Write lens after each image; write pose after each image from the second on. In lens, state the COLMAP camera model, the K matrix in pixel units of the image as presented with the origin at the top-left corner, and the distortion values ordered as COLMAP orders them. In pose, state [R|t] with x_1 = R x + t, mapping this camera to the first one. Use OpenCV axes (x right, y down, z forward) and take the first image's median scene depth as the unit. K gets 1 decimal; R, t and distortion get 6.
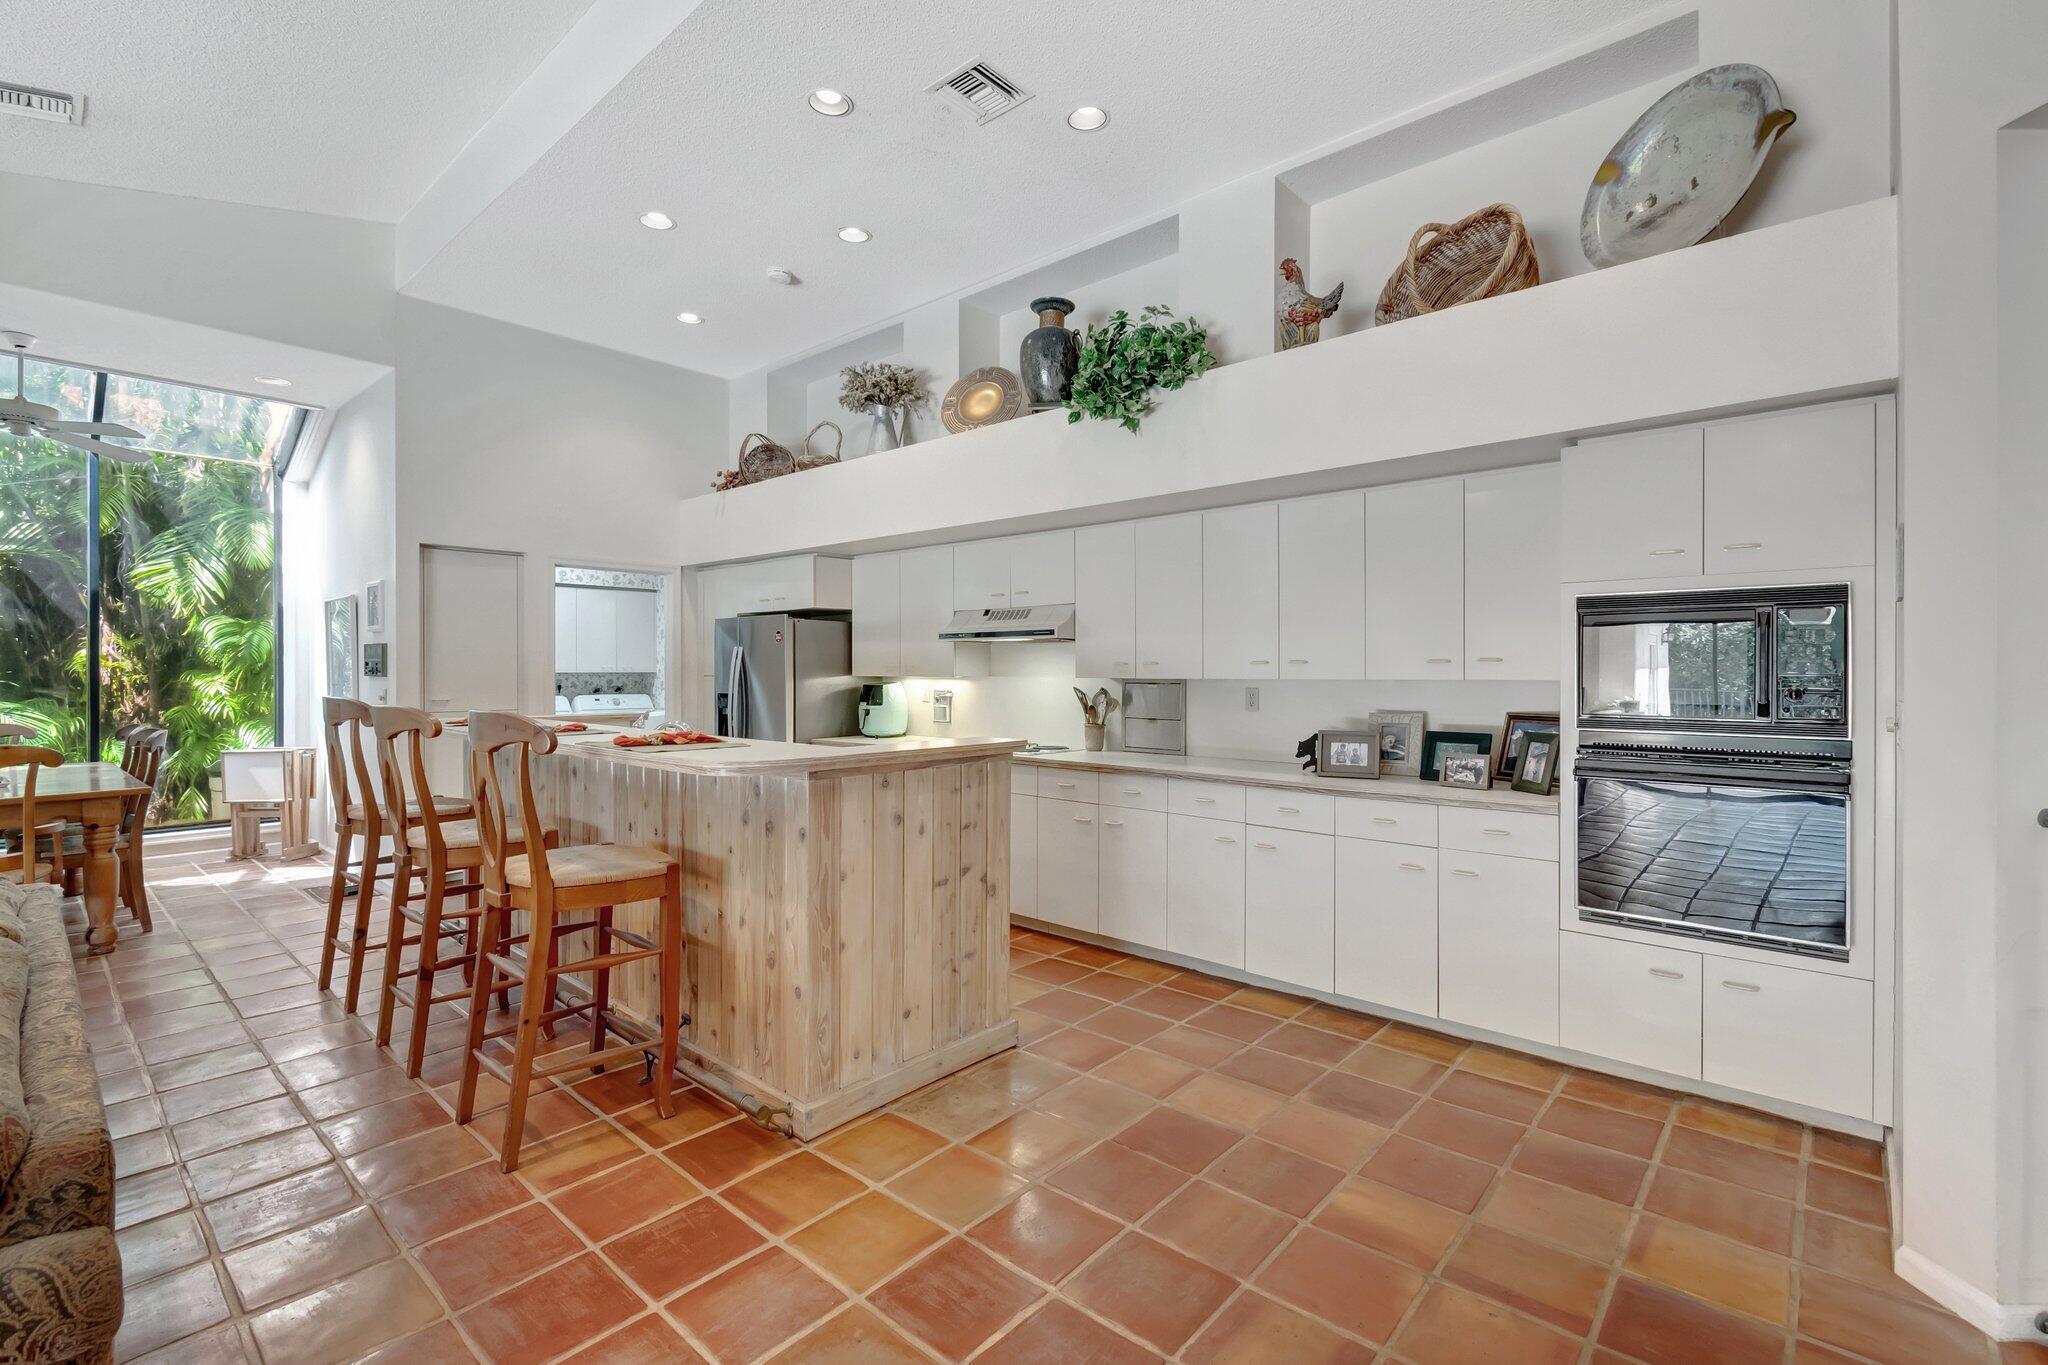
lens RADIAL K [[898.1, 0, 1011.4], [0, 898.1, 675.2], [0, 0, 1]] dist [-0.016094, 0.000071]
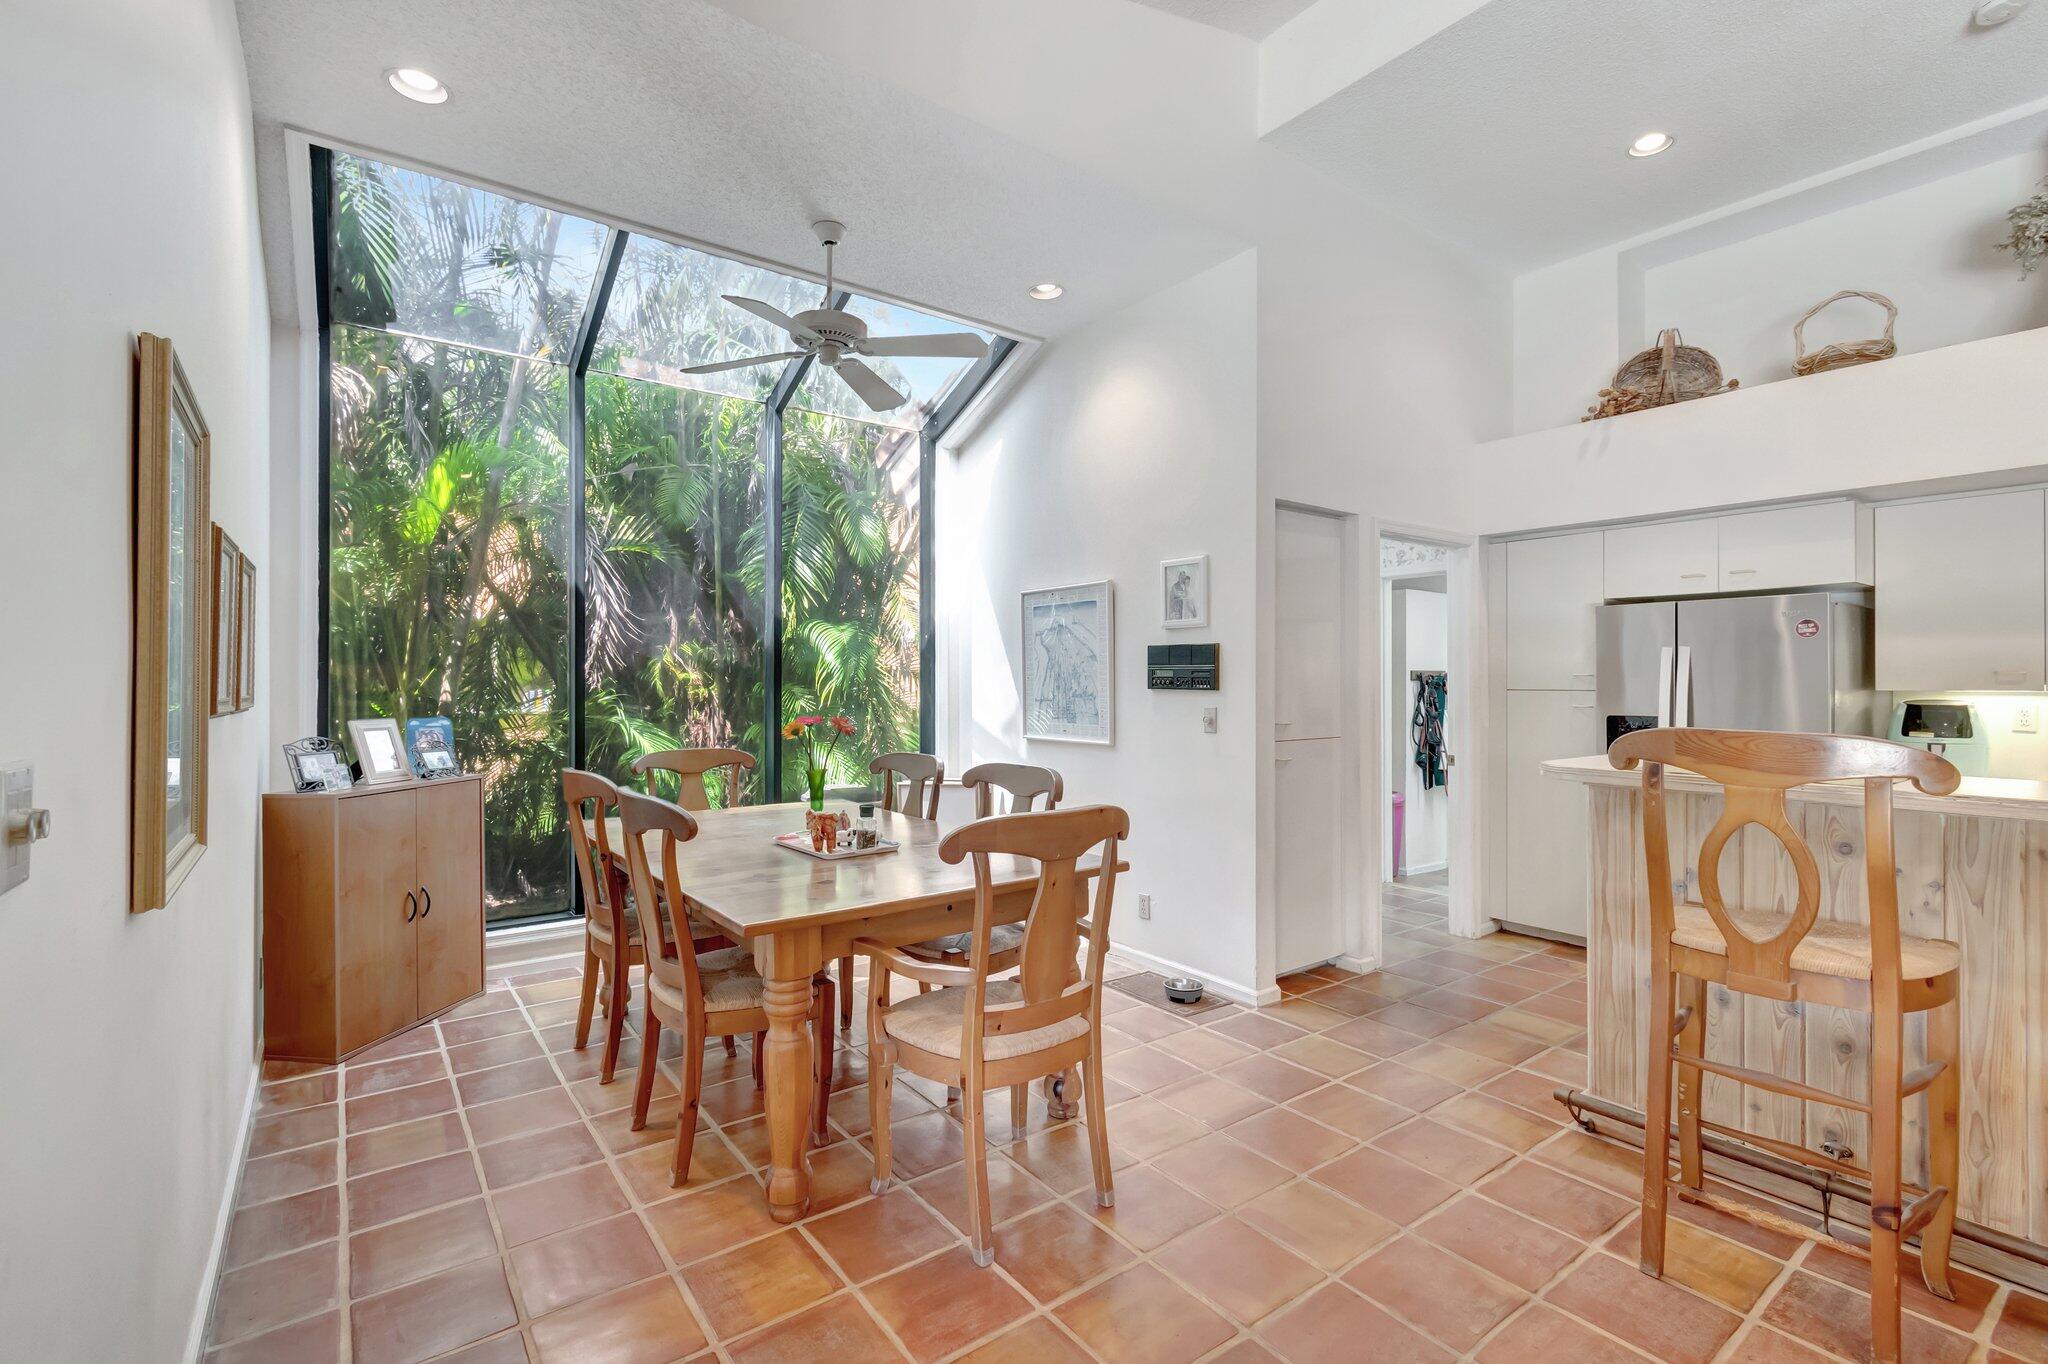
lens RADIAL K [[935.8, 0, 1014.3], [0, 935.8, 677.2], [0, 0, 1]] dist [0.000881, -0.000120]
pose [[0.982980, -0.001942, -0.183700, -0.879007], [0.000164, 0.999953, -0.009693, -0.002413], [0.183710, 0.009498, 0.982935, 0.299047]]
